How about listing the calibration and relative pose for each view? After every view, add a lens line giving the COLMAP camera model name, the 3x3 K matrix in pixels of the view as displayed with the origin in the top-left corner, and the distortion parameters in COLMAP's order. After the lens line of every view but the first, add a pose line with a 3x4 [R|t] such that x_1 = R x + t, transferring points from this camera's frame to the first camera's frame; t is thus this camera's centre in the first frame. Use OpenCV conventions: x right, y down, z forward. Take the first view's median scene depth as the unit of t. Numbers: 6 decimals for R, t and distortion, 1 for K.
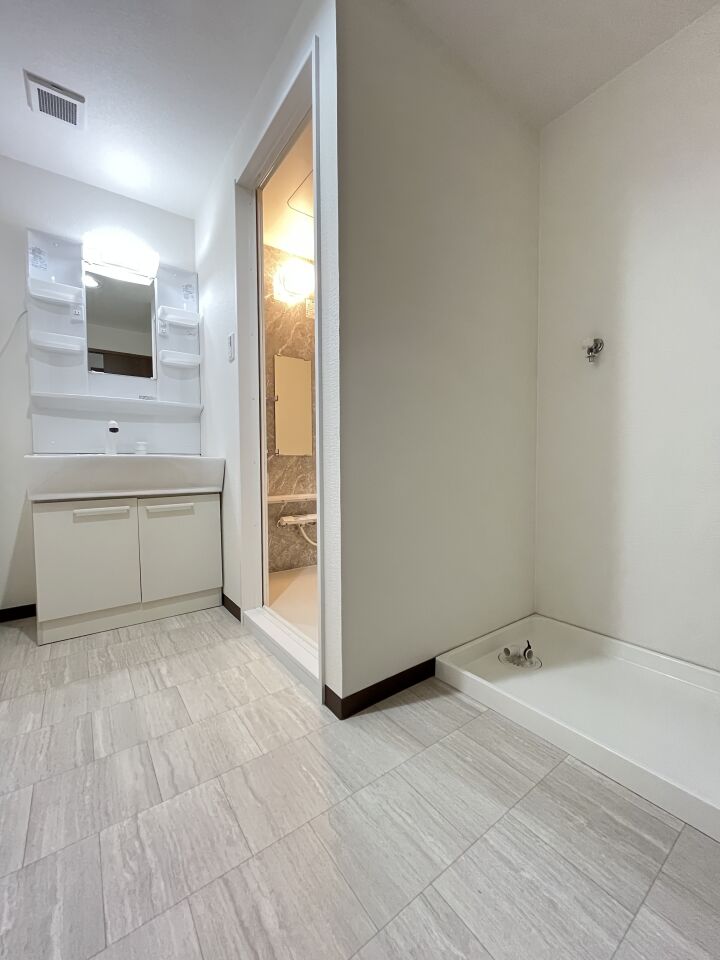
lens RADIAL K [[386.0, 0, 361.5], [0, 386.0, 481.7], [0, 0, 1]] dist [0.000577, 0.000071]
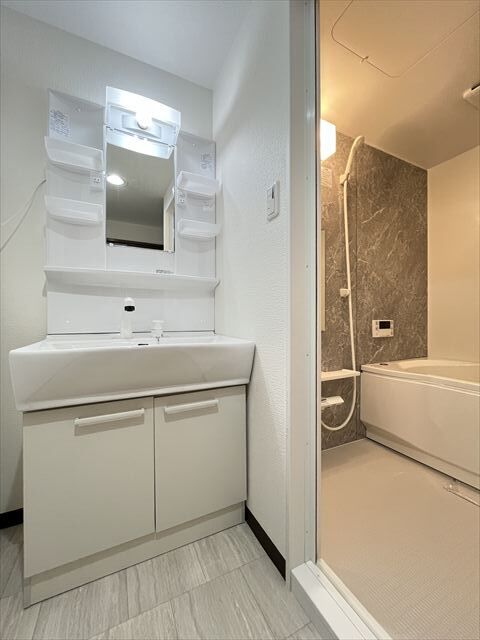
lens RADIAL K [[257.3, 0, 242.9], [0, 257.3, 320.0], [0, 0, 1]] dist [0.000577, 0.000071]
pose [[0.986373, 0.007030, -0.164376, -0.280599], [-0.013582, 0.999156, -0.038766, -0.084713], [0.163964, 0.040470, 0.985636, 0.449635]]
